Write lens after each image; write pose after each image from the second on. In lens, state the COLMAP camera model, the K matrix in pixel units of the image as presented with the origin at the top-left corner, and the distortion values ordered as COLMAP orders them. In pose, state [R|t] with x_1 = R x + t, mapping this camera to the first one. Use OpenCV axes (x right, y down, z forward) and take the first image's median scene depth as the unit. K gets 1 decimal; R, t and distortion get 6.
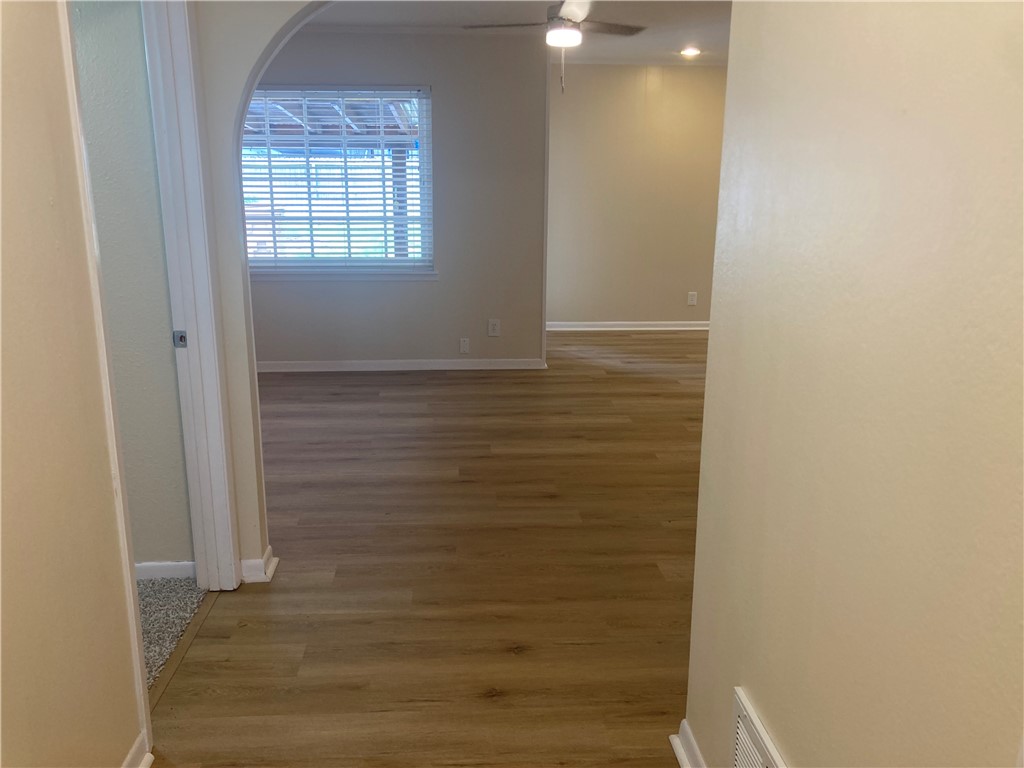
lens RADIAL K [[818.9, 0, 506.9], [0, 818.9, 386.4], [0, 0, 1]] dist [0.006612, 0.003639]
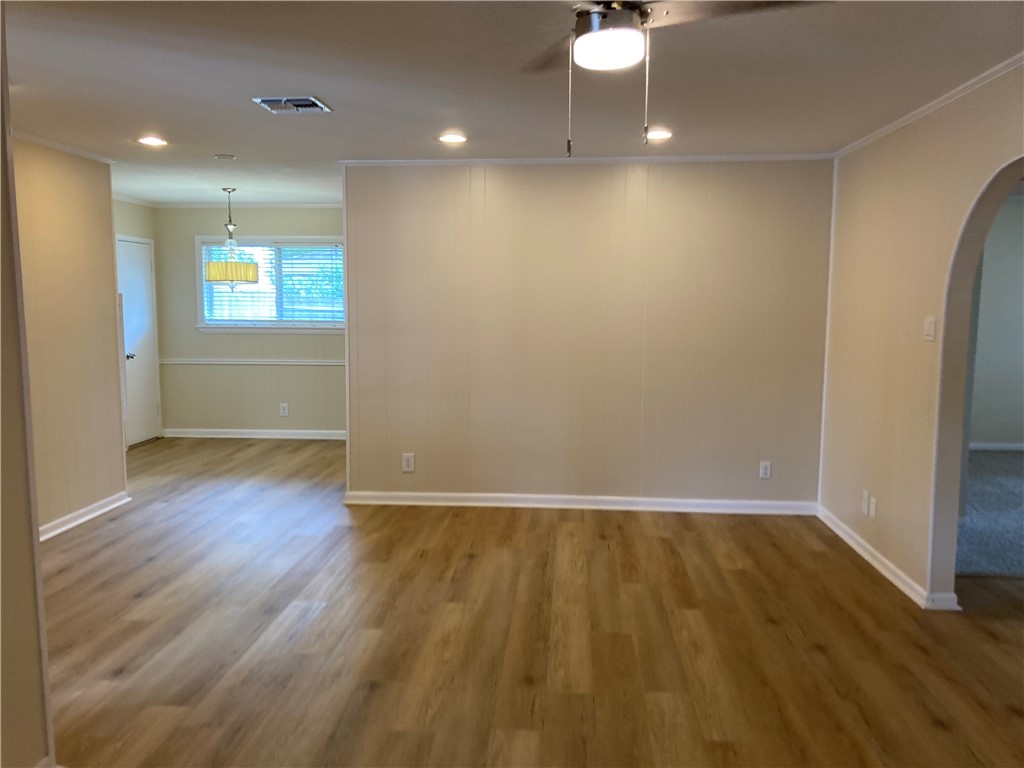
lens RADIAL K [[818.9, 0, 506.9], [0, 818.9, 386.4], [0, 0, 1]] dist [0.006612, 0.003639]
pose [[0.132835, -0.114787, 0.984469, -0.478033], [0.236539, 0.968241, 0.080978, -0.296871], [-0.962499, 0.222109, 0.155768, 1.028926]]
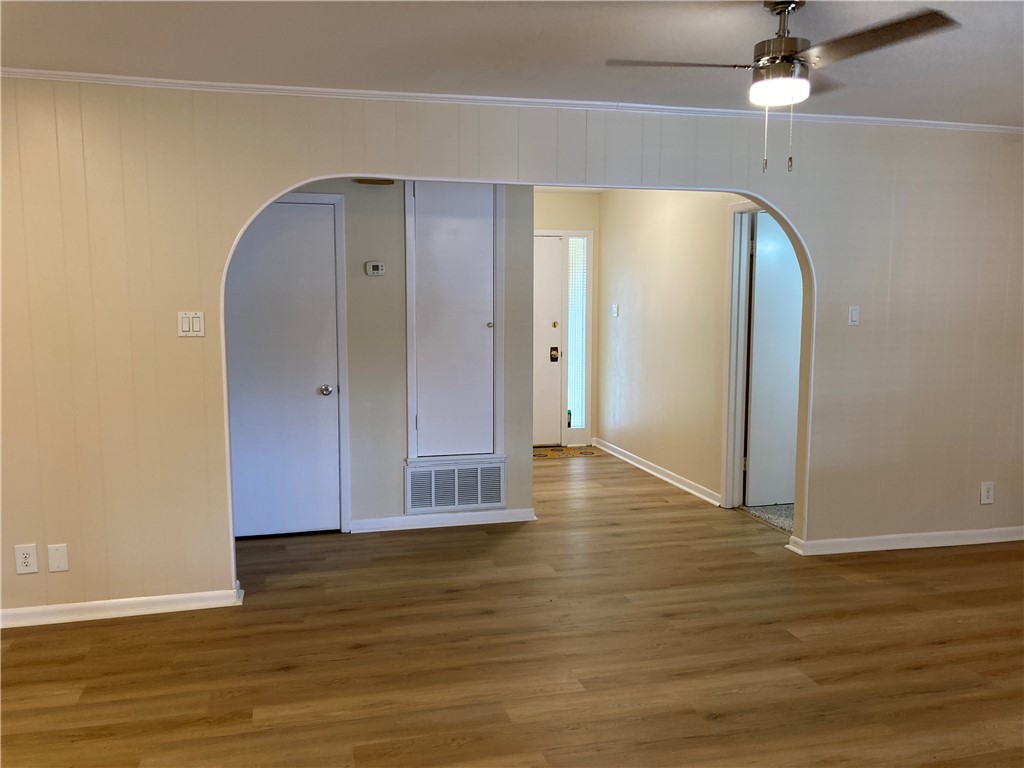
lens RADIAL K [[887.6, 0, 512.0], [0, 887.6, 384.0], [0, 0, 1]] dist [0.004831, 0.003027]
pose [[-0.979709, 0.019456, -0.199481, 0.405946], [-0.049686, 0.940633, 0.335769, -0.437497], [0.194171, 0.338867, -0.920580, 1.668866]]
